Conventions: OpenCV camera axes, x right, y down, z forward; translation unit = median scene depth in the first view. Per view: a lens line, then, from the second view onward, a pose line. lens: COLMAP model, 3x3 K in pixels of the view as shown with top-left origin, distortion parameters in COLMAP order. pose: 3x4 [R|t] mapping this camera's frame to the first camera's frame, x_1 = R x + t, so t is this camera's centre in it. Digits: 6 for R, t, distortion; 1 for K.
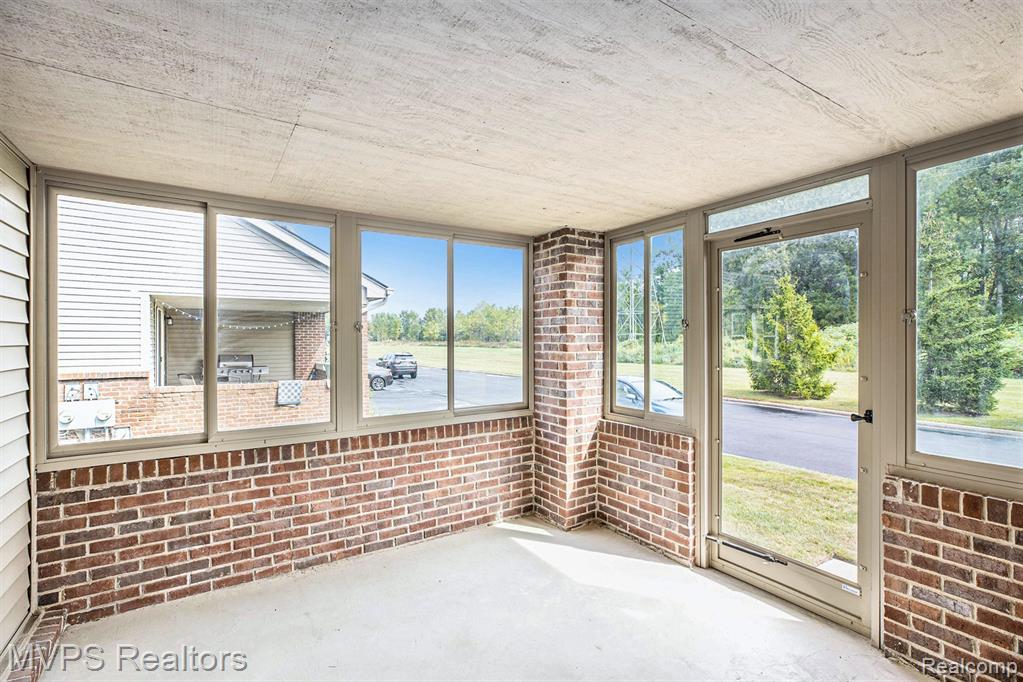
lens RADIAL K [[472.6, 0, 509.5], [0, 472.6, 335.7], [0, 0, 1]] dist [0.001720, 0.000291]
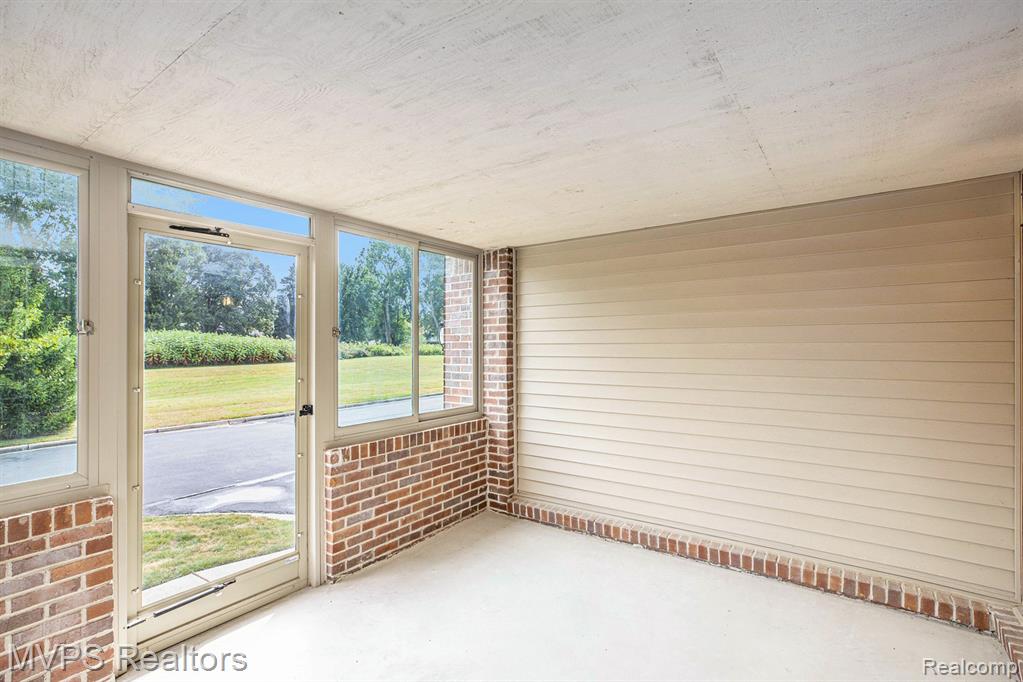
lens RADIAL K [[472.4, 0, 517.7], [0, 472.4, 345.2], [0, 0, 1]] dist [0.000415, 0.000252]
pose [[-0.372955, 0.004804, 0.927837, -0.677595], [-0.001836, 0.999981, -0.005915, 0.005205], [-0.927848, -0.003909, -0.372939, 1.049055]]
